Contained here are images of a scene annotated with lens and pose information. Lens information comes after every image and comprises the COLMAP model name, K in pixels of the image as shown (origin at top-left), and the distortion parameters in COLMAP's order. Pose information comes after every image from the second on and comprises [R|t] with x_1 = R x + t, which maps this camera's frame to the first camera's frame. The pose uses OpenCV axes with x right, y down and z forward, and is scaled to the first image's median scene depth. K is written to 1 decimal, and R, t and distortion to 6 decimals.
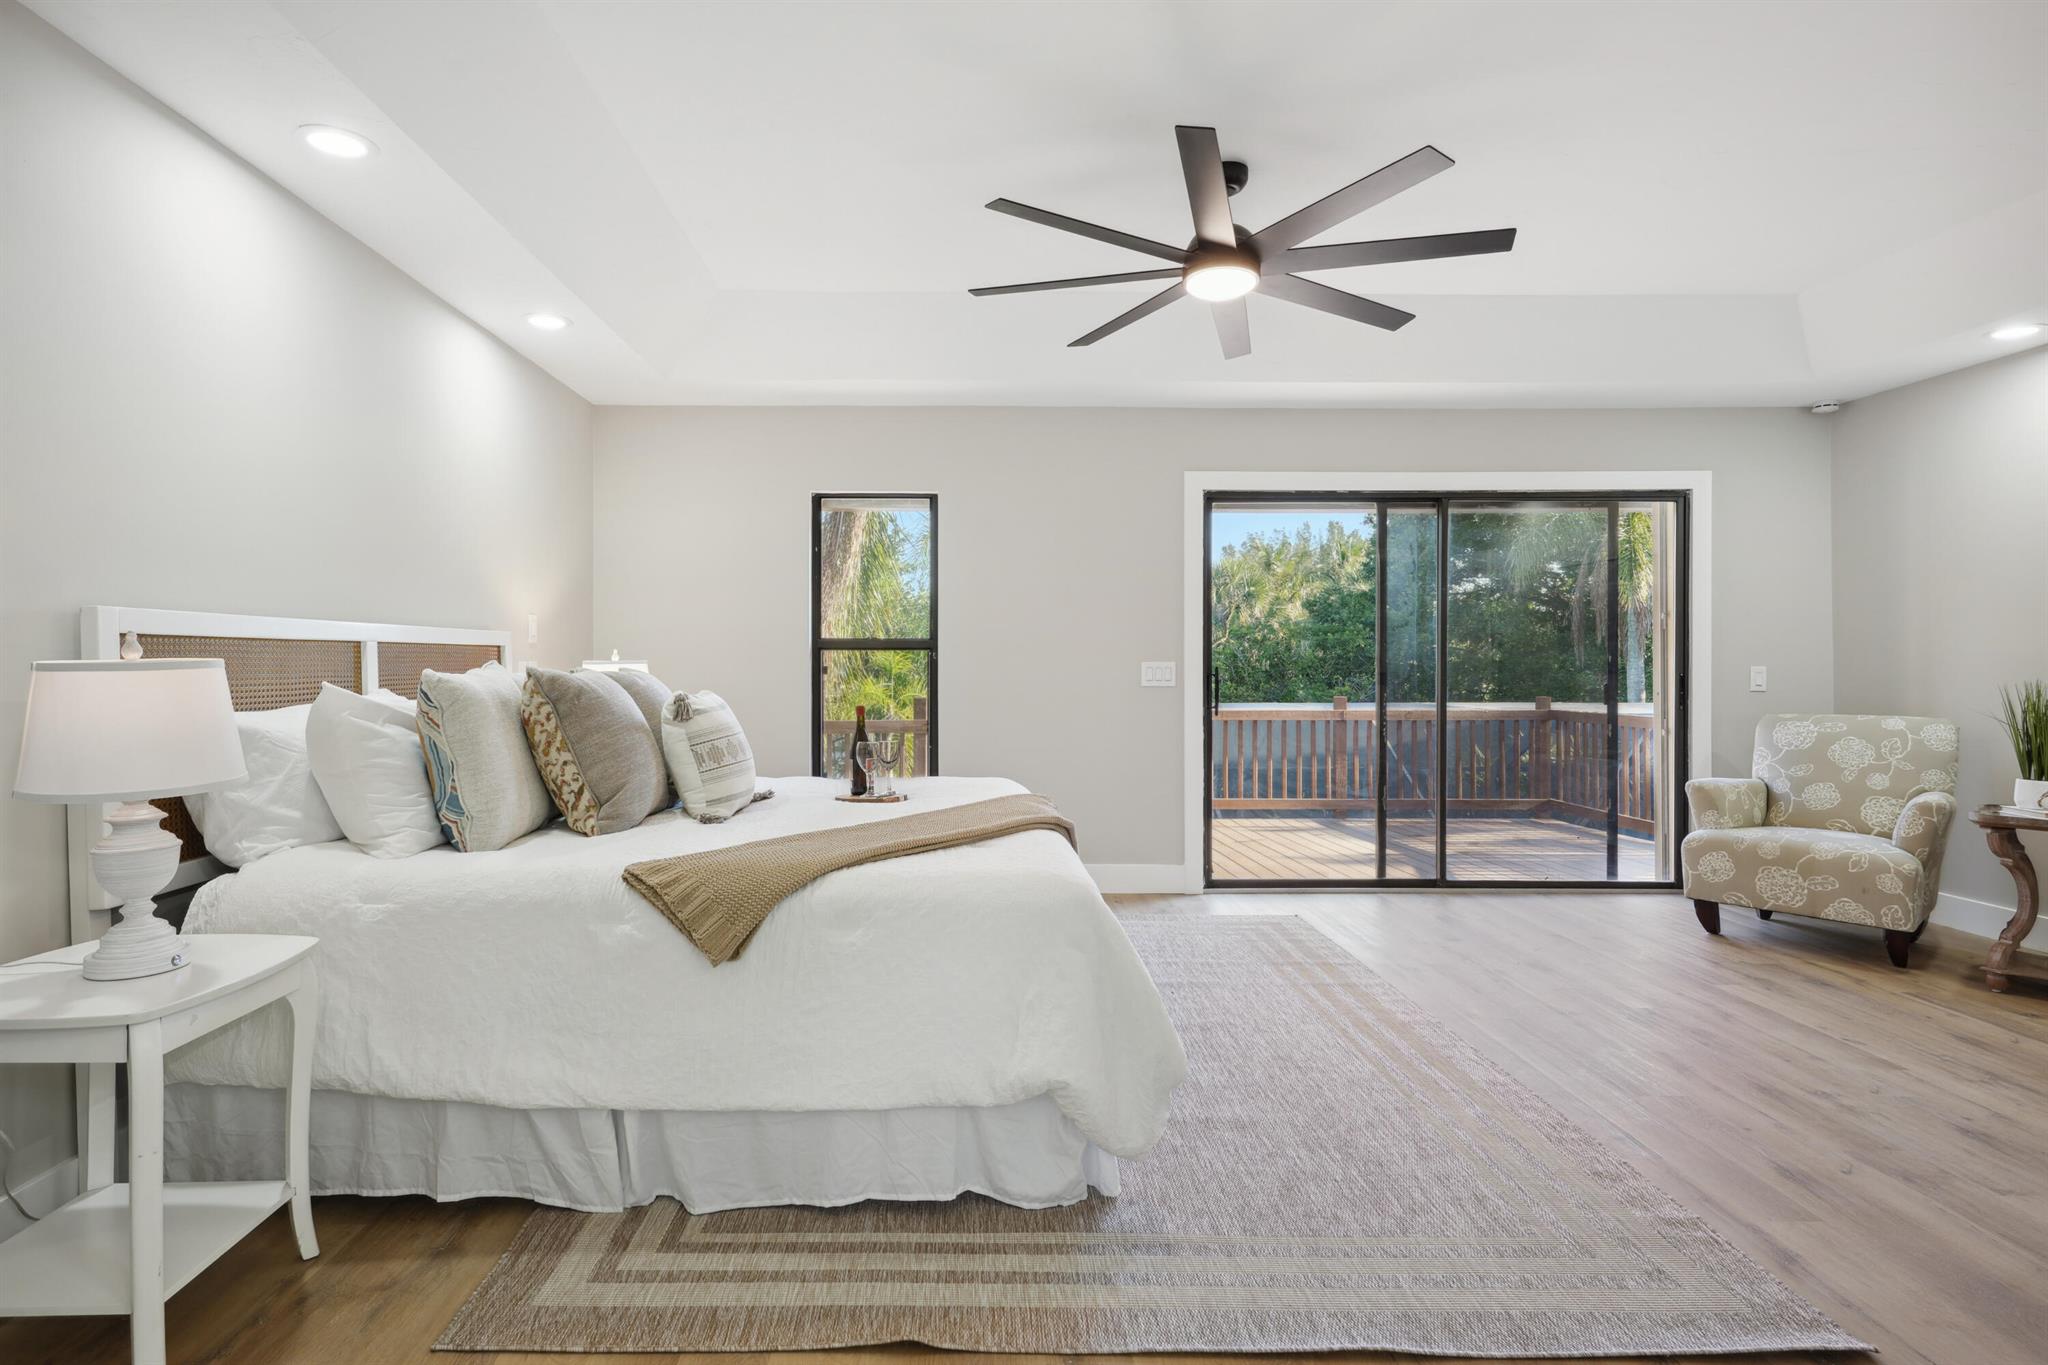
lens RADIAL K [[1043.3, 0, 989.4], [0, 1043.3, 679.8], [0, 0, 1]] dist [0.006438, 0.000341]
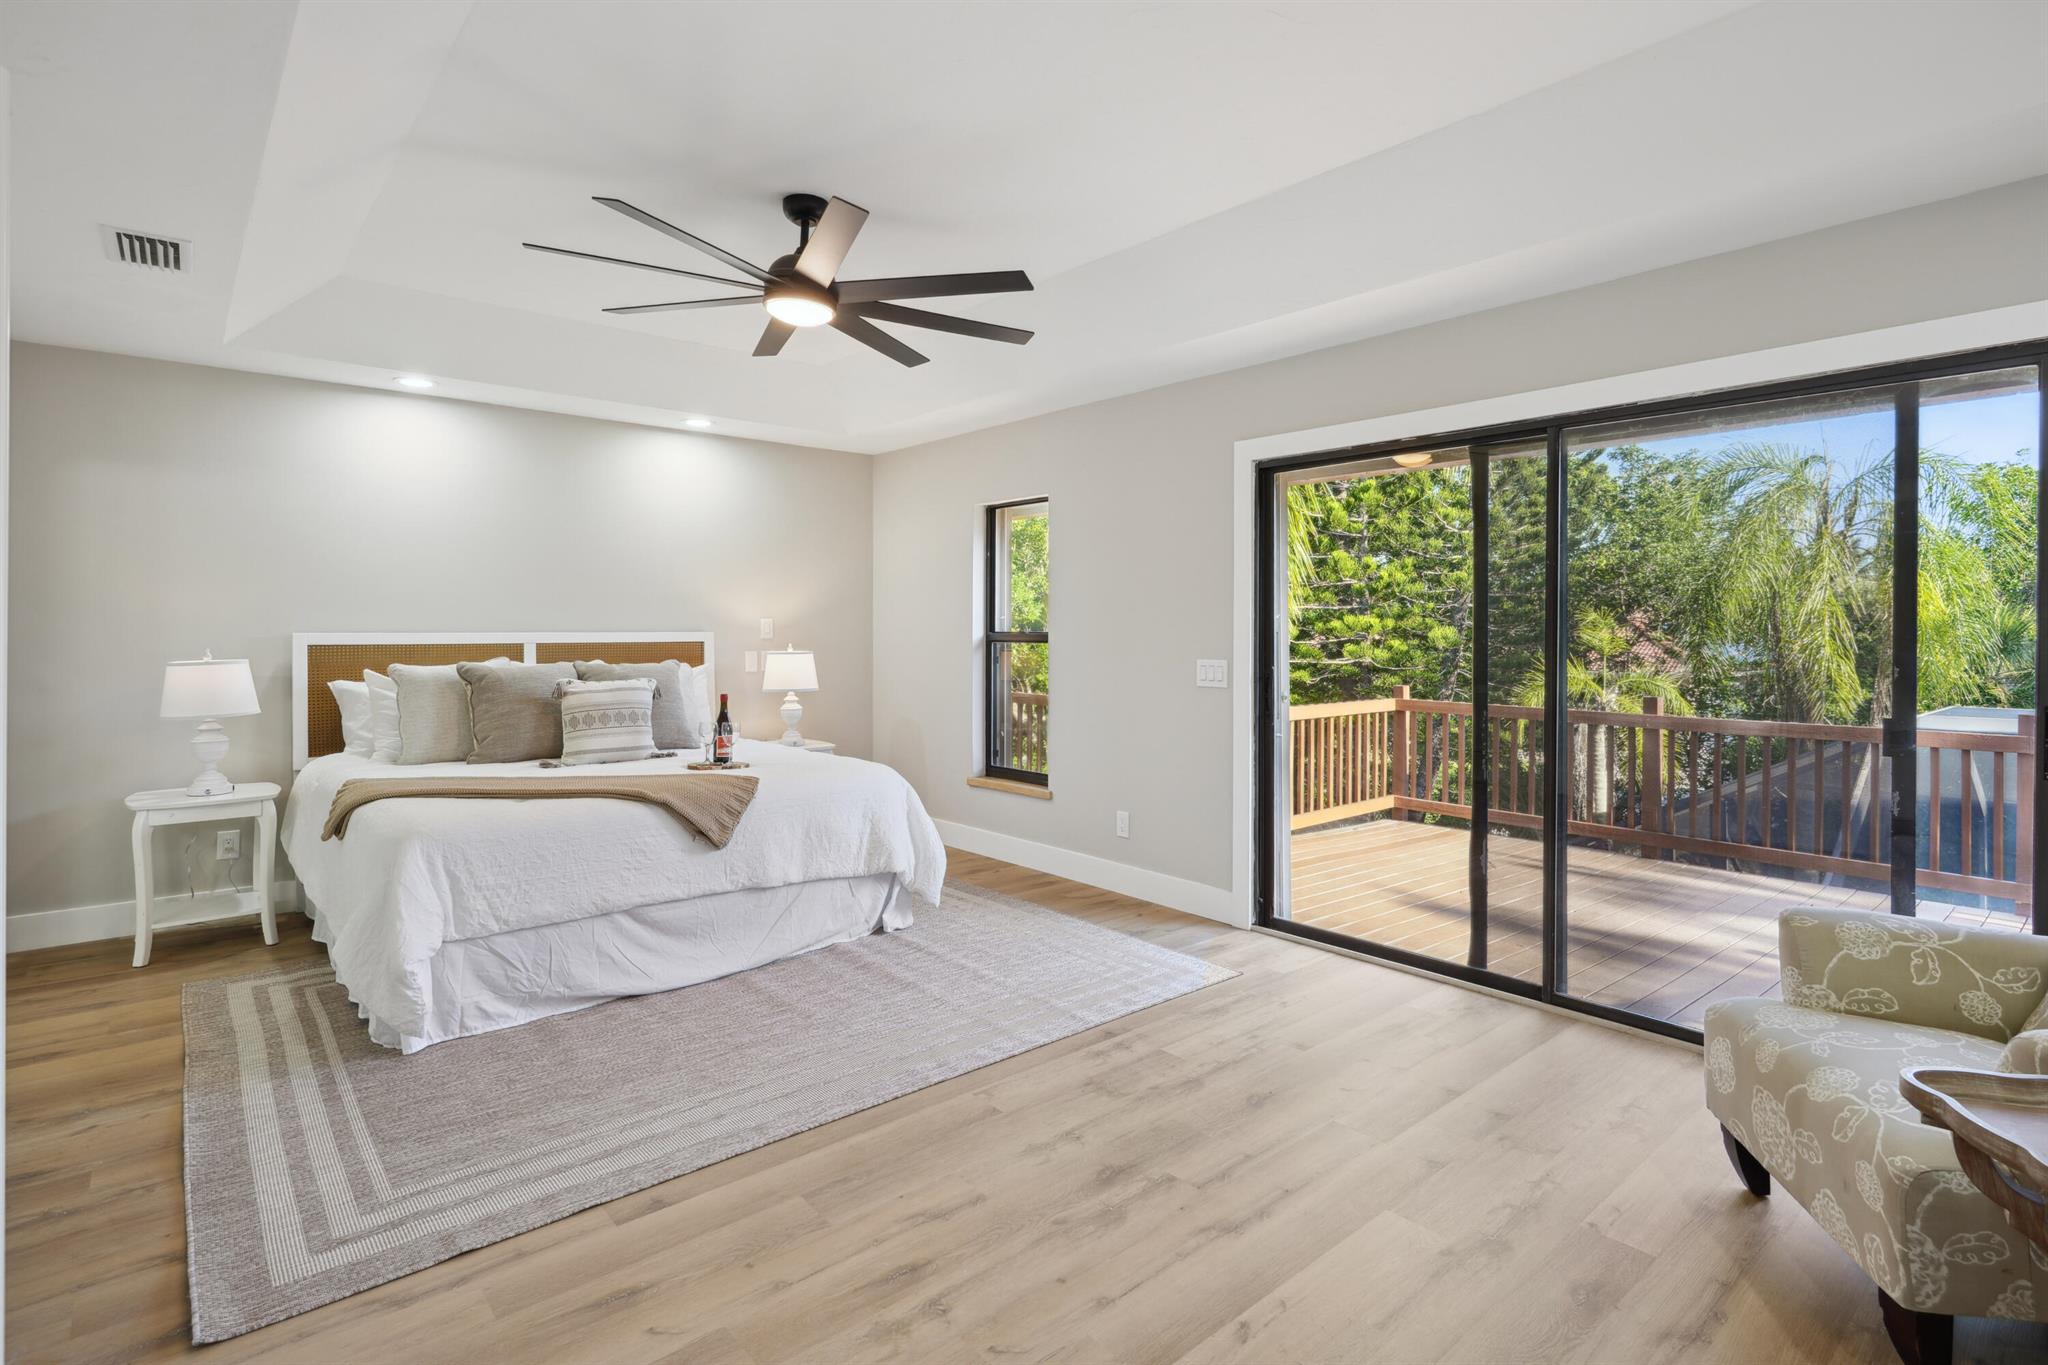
lens RADIAL K [[1006.0, 0, 1027.9], [0, 1006.0, 632.8], [0, 0, 1]] dist [0.002913, -0.000853]
pose [[0.650602, 0.003279, -0.759412, 1.338349], [-0.014295, 0.999866, -0.007929, -0.058434], [0.759284, 0.016015, 0.650562, 0.589241]]
